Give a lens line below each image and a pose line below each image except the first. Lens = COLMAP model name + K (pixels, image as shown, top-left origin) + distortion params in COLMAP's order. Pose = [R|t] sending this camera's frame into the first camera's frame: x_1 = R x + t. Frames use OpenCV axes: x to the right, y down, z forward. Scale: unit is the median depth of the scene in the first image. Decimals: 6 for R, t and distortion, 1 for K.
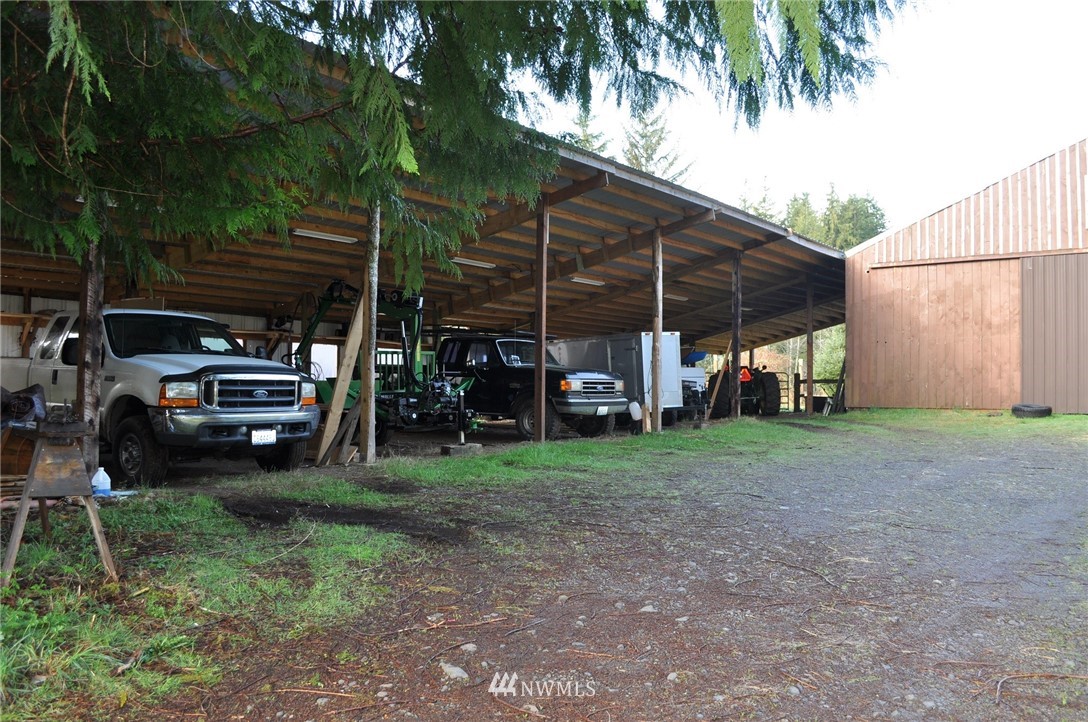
lens RADIAL K [[851.6, 0, 546.3], [0, 851.6, 363.9], [0, 0, 1]] dist [-0.077114, 0.000621]
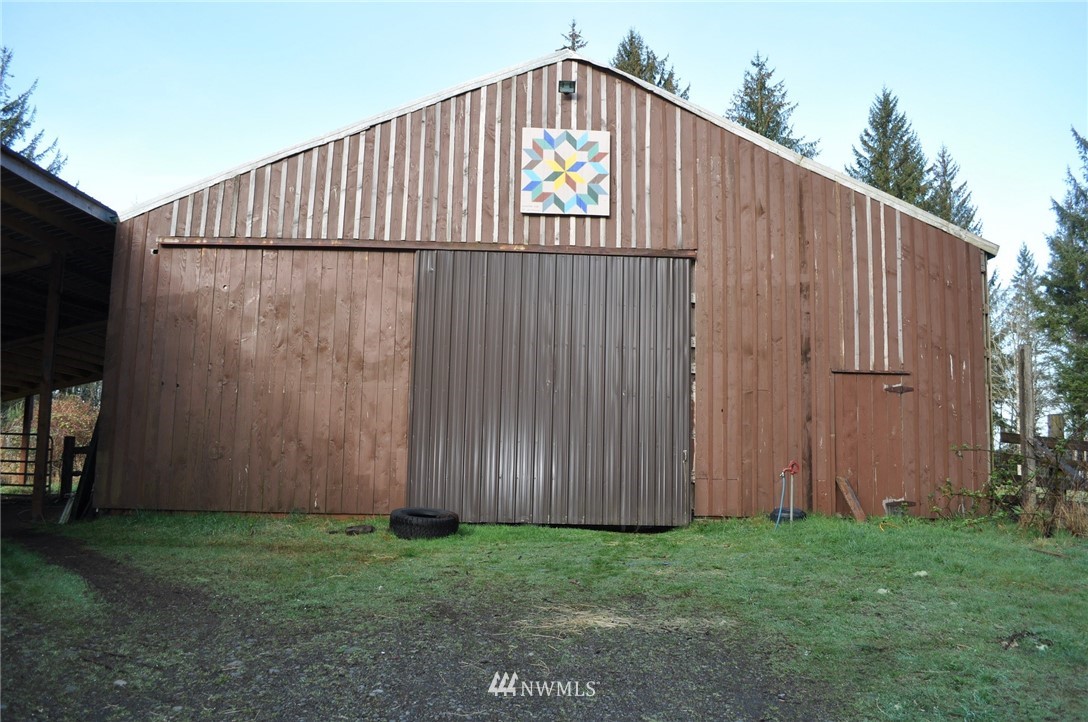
lens RADIAL K [[851.6, 0, 544.9], [0, 851.6, 358.1], [0, 0, 1]] dist [-0.077114, 0.000621]
pose [[0.777250, 0.079883, 0.624100, 0.267957], [-0.029188, 0.995418, -0.091059, -0.001430], [-0.628514, 0.052560, 0.776020, 0.471483]]
